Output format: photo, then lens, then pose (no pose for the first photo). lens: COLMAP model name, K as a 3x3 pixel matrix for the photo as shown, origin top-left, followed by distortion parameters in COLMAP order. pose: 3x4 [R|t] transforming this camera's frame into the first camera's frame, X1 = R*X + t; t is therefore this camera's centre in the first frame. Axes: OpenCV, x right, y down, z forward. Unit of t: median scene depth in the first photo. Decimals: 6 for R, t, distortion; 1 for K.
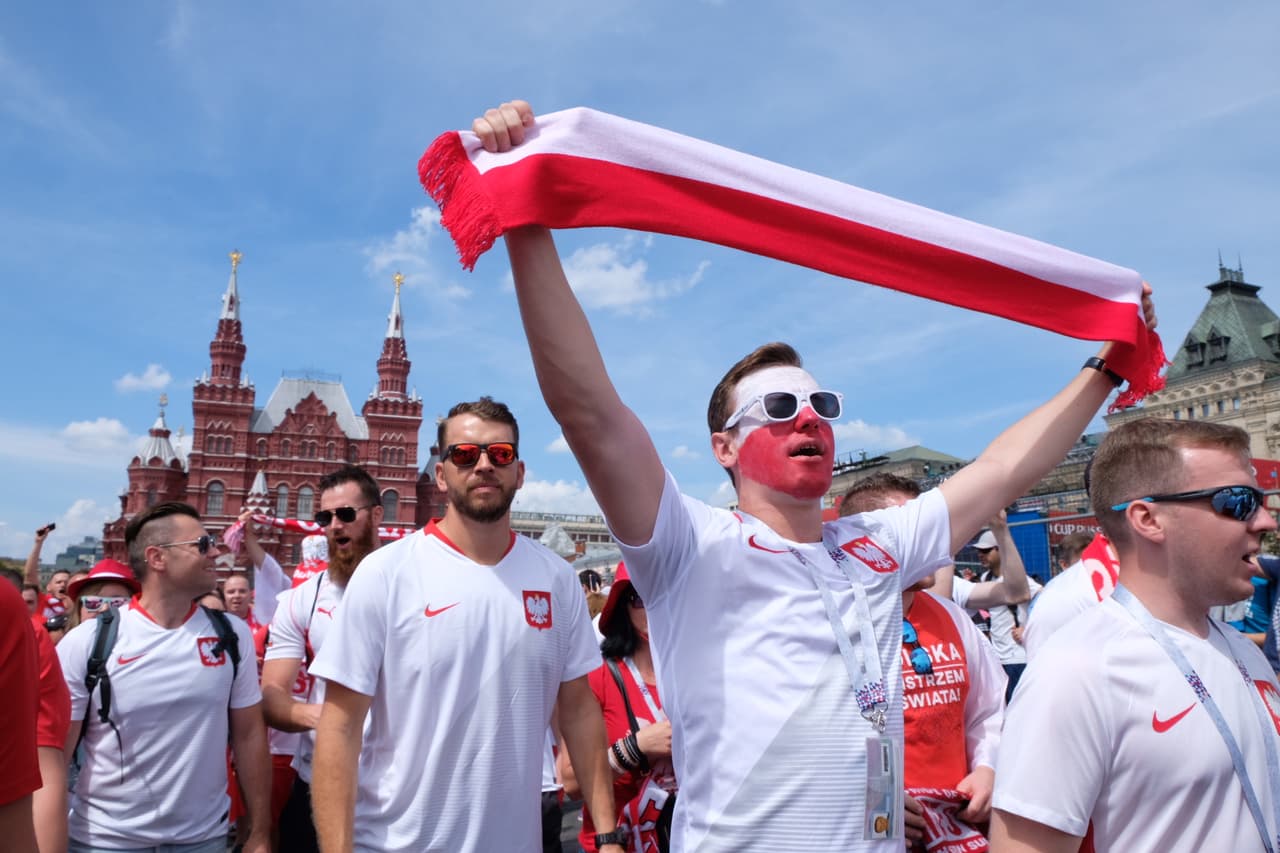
lens RADIAL K [[997.9, 0, 644.1], [0, 997.9, 436.7], [0, 0, 1]] dist [-0.026710, 0.007057]
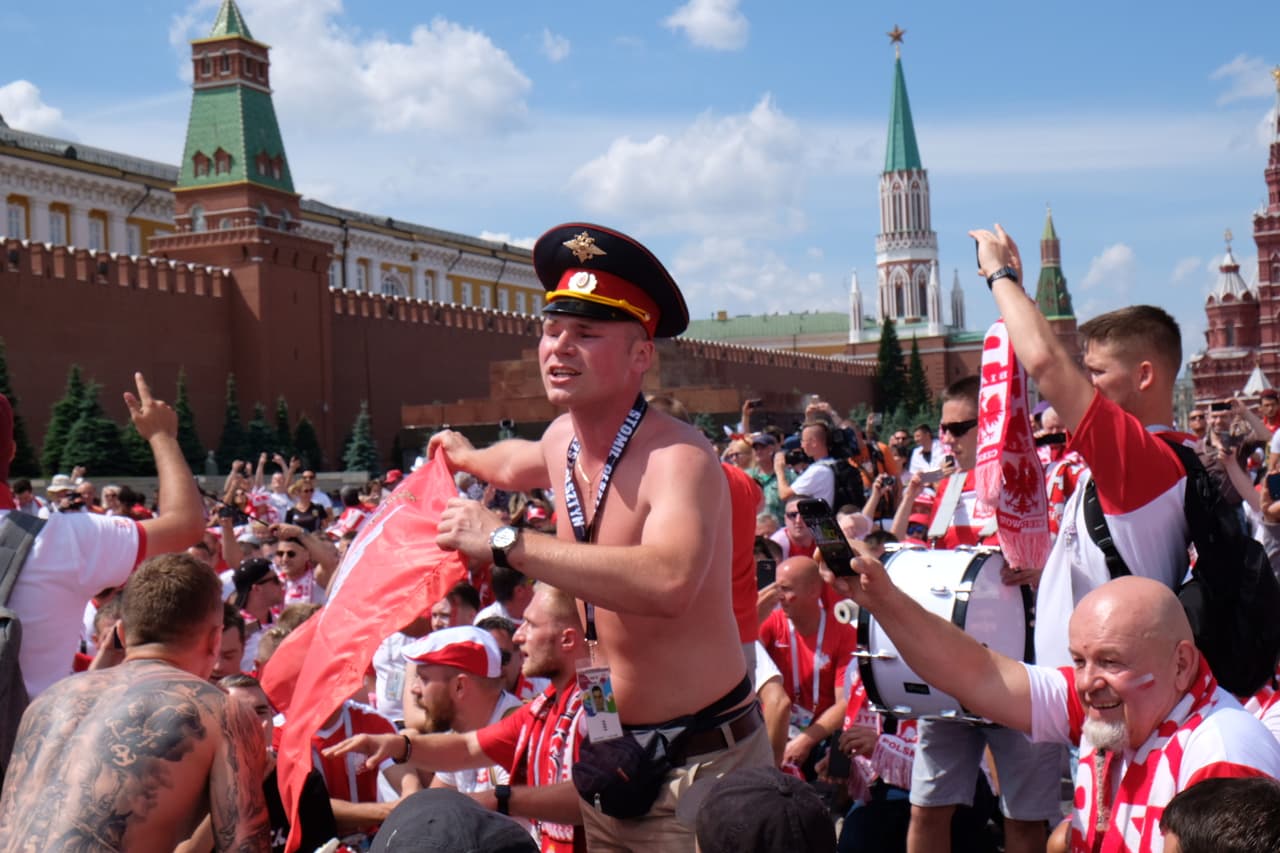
lens RADIAL K [[1613.7, 0, 637.2], [0, 1613.7, 483.6], [0, 0, 1]] dist [0.013221, 0.004742]
pose [[0.635897, -0.031123, -0.771146, 0.420241], [0.194752, 0.973321, 0.121313, -0.112387], [0.746798, -0.227325, 0.624993, -0.577415]]
